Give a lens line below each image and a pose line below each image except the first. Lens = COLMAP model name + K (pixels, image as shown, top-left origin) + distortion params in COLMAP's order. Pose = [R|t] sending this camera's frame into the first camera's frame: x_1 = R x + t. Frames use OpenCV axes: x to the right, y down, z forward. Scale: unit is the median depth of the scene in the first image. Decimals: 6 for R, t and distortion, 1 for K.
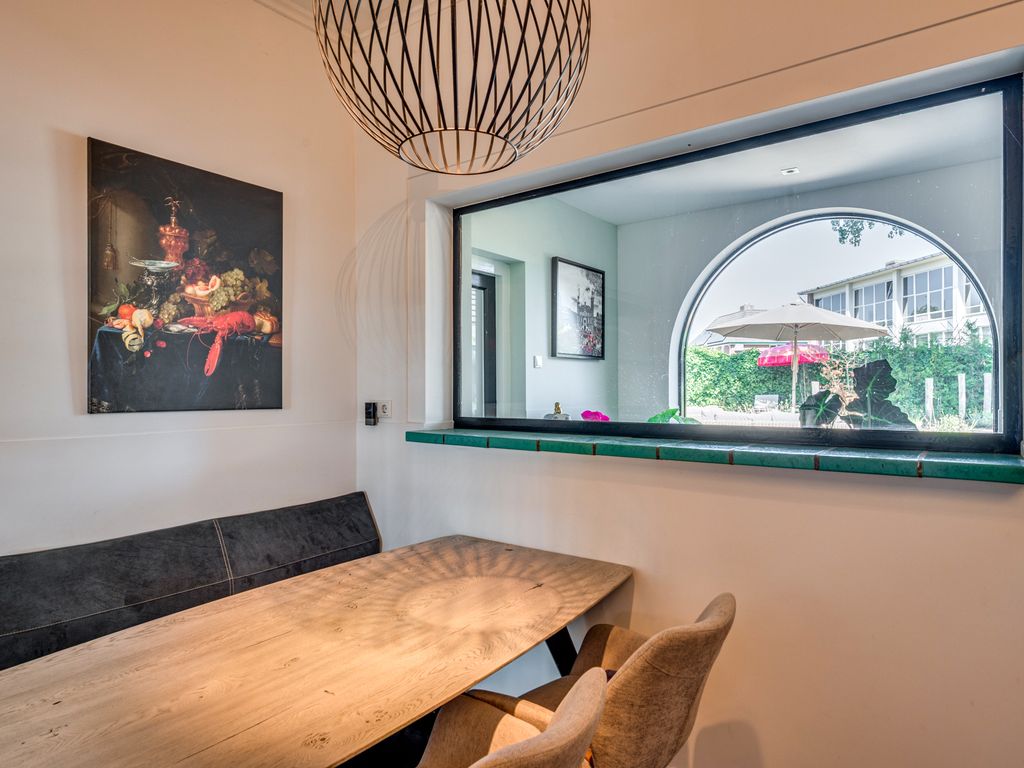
lens RADIAL K [[630.3, 0, 509.6], [0, 630.3, 388.0], [0, 0, 1]] dist [0.000226, 0.000699]
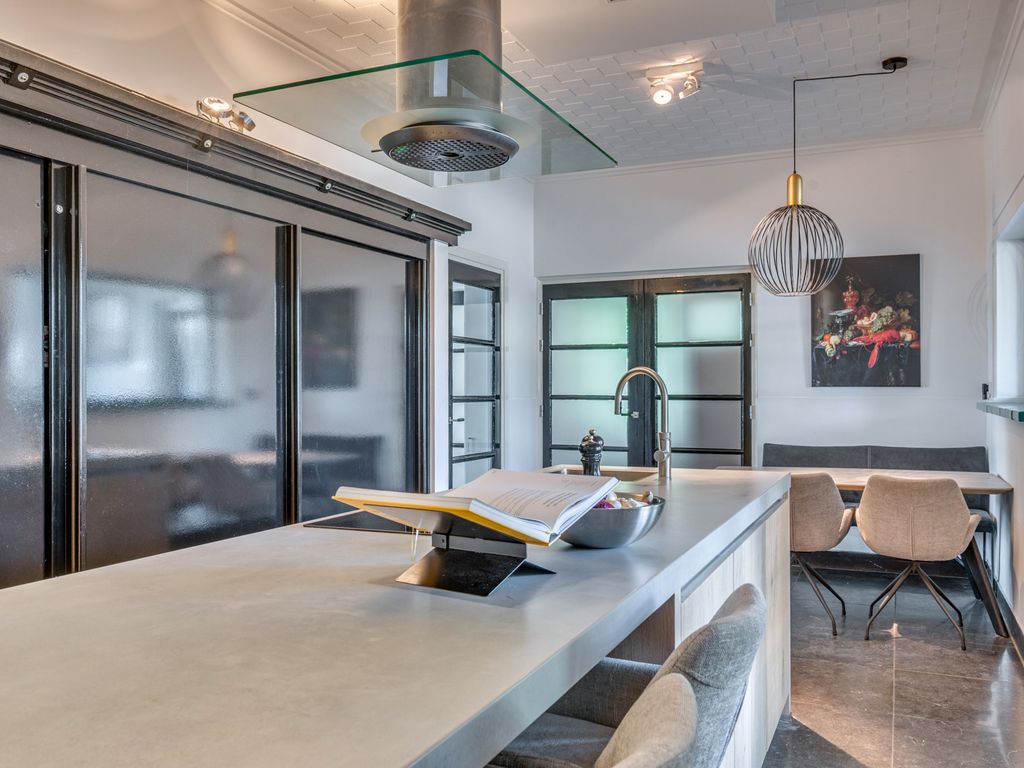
lens RADIAL K [[870.0, 0, 510.7], [0, 870.0, 384.0], [0, 0, 1]] dist [-0.005165, -0.002651]
pose [[0.213701, -0.002045, -0.976897, 1.807208], [0.005104, 0.999986, -0.000977, 0.026147], [0.976886, -0.004778, 0.213708, -0.576493]]
